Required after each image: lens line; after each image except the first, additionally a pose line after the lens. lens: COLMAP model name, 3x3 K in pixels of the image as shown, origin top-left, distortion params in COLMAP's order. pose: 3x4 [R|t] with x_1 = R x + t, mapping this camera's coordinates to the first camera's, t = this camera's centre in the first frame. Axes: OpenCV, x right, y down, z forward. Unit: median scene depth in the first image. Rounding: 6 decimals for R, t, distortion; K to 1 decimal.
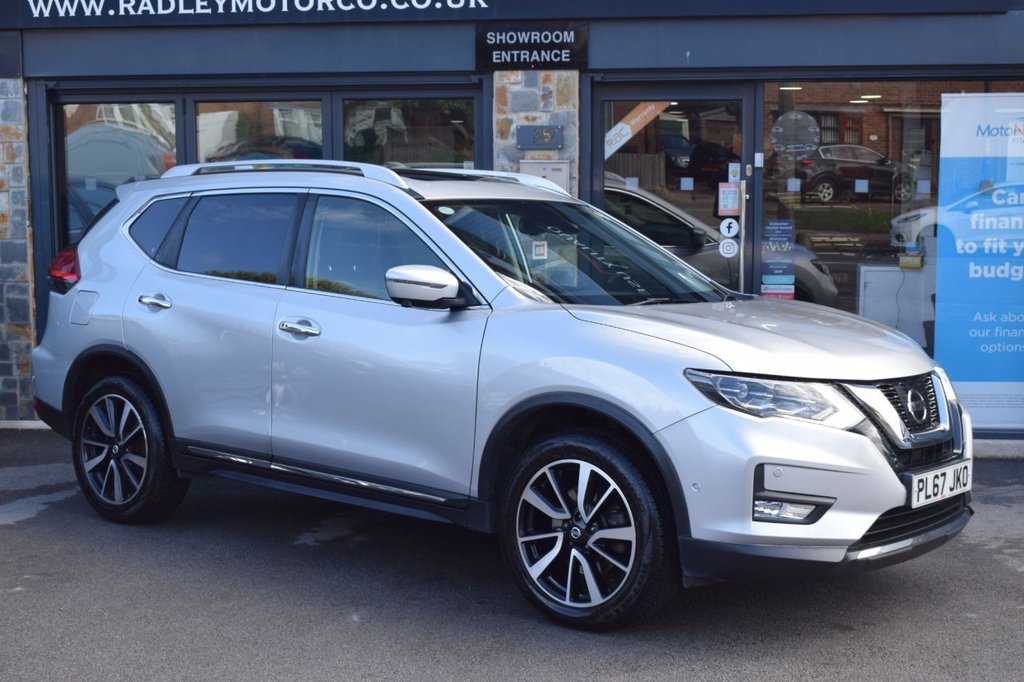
lens RADIAL K [[1448.6, 0, 508.3], [0, 1448.6, 341.6], [0, 0, 1]] dist [-0.023434, -0.030436]
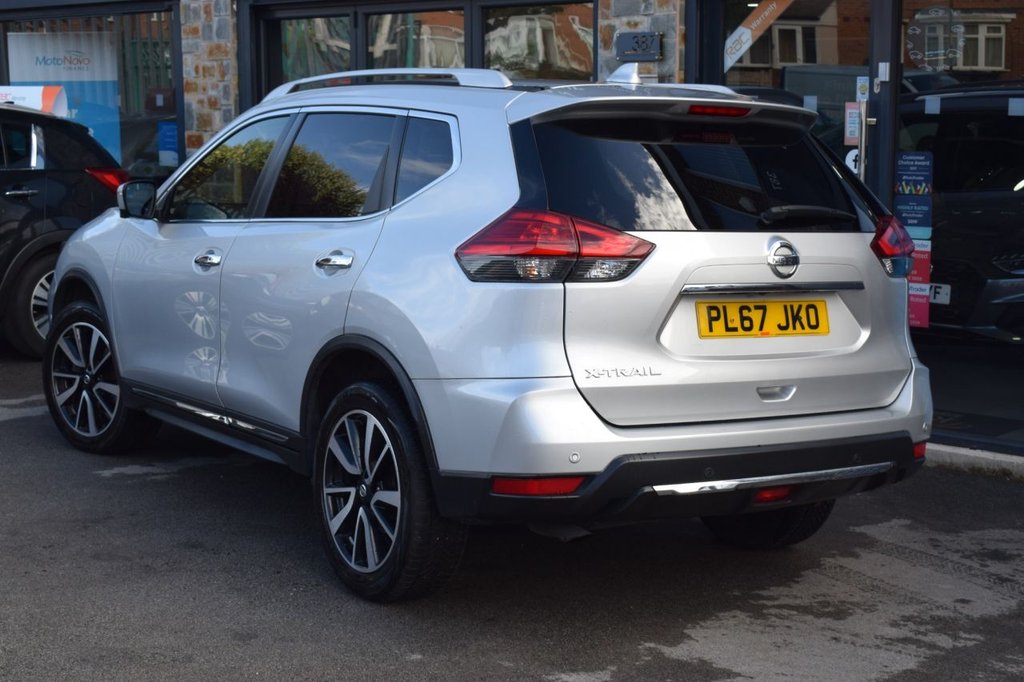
lens RADIAL K [[1658.2, 0, 504.4], [0, 1658.2, 339.3], [0, 0, 1]] dist [-0.016390, 0.084432]
pose [[0.819615, 0.083005, -0.566870, 0.511206], [-0.066054, 0.996542, 0.050416, -0.017117], [0.569094, -0.003878, 0.822263, 0.177513]]
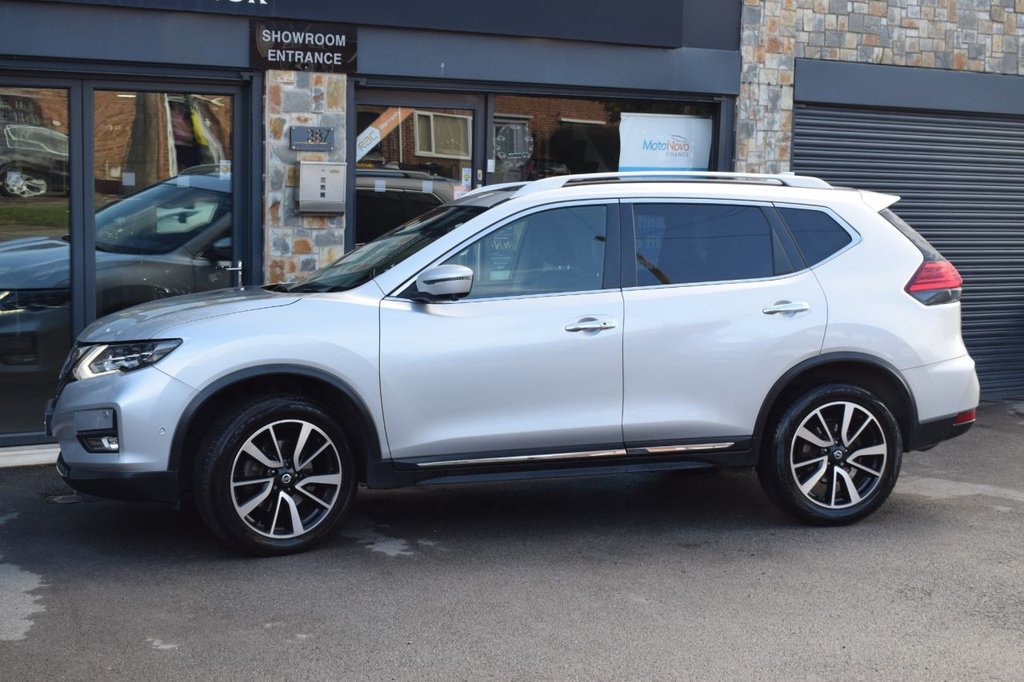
lens RADIAL K [[1448.6, 0, 508.3], [0, 1448.6, 341.6], [0, 0, 1]] dist [-0.023434, -0.030436]
pose [[0.787910, -0.052895, 0.613514, -0.495600], [0.048108, 0.998546, 0.024307, -0.018618], [-0.613908, 0.010363, 0.789309, 0.127468]]
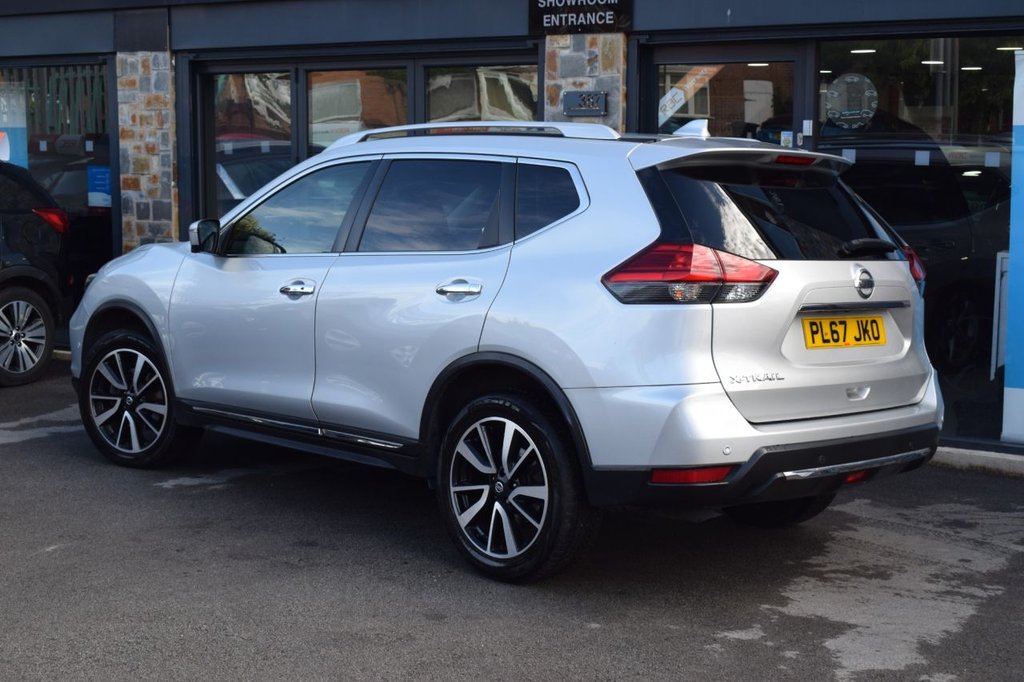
lens RADIAL K [[1492.8, 0, 506.2], [0, 1492.8, 339.9], [0, 0, 1]] dist [-0.027796, 0.017830]
pose [[0.914514, 0.059831, -0.400105, 0.380800], [-0.055052, 0.998208, 0.023440, -0.004909], [0.400791, 0.000591, 0.916169, 0.072376]]
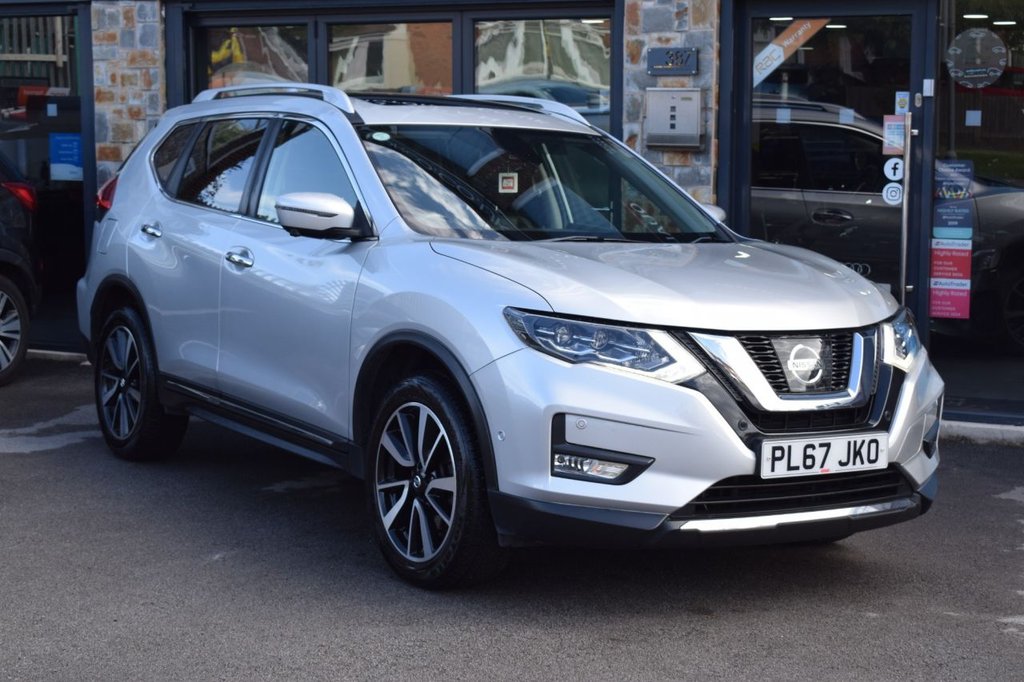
lens RADIAL K [[1742.5, 0, 507.9], [0, 1742.5, 340.0], [0, 0, 1]] dist [-0.003477, 0.059733]
pose [[0.952030, 0.045147, -0.302655, 0.252343], [-0.041498, 0.998968, 0.018480, 0.010623], [0.303177, -0.005034, 0.952921, -0.026520]]
